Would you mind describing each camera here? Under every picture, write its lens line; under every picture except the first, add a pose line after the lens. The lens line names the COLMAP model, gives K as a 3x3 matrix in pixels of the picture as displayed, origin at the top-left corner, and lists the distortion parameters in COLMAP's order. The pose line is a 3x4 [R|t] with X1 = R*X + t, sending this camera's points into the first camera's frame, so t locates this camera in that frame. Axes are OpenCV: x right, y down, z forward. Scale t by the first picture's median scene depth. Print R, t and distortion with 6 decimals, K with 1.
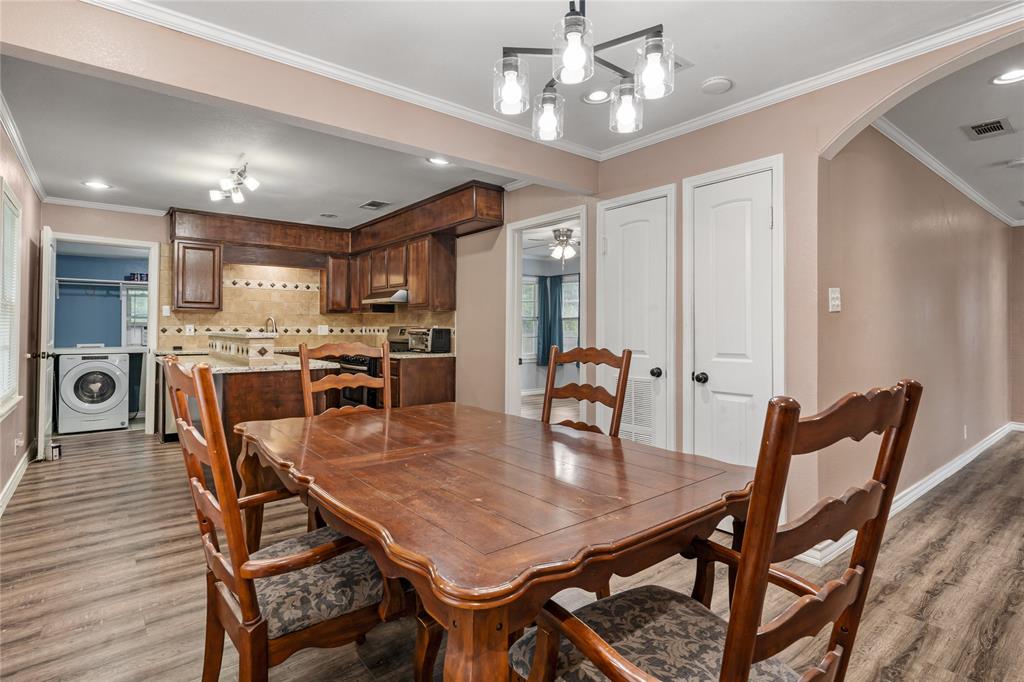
lens RADIAL K [[507.0, 0, 508.7], [0, 507.0, 325.2], [0, 0, 1]] dist [-0.003366, -0.000176]
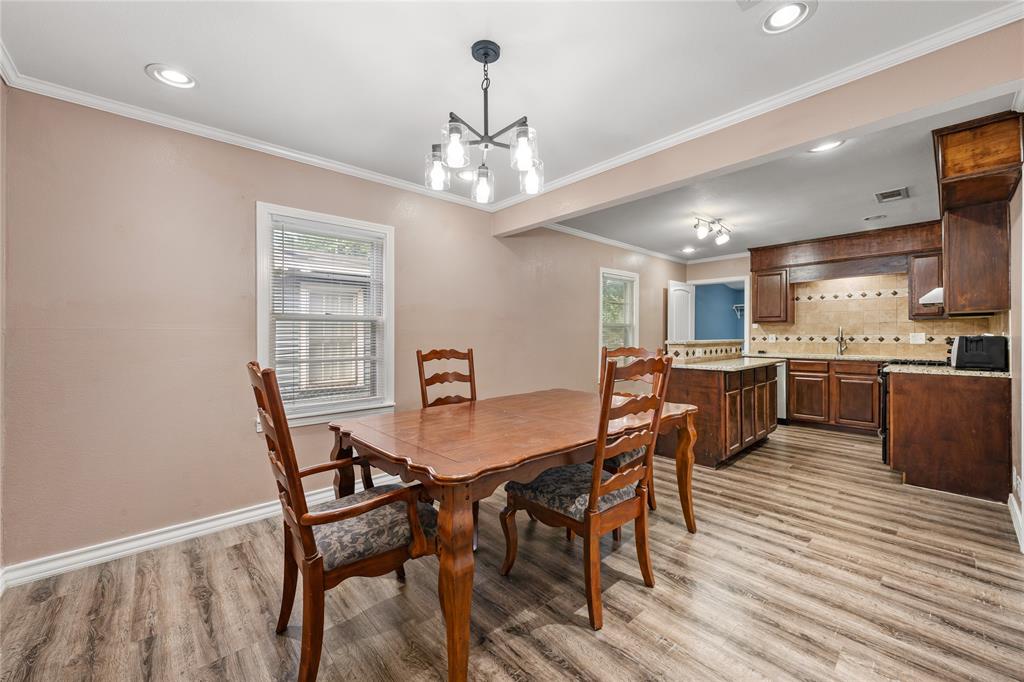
lens RADIAL K [[398.0, 0, 511.9], [0, 398.0, 335.9], [0, 0, 1]] dist [-0.002414, -0.000180]
pose [[0.061017, -0.006305, -0.998117, 0.342155], [0.009712, 0.999936, -0.005723, 0.002416], [0.998089, -0.009345, 0.061075, 0.273882]]
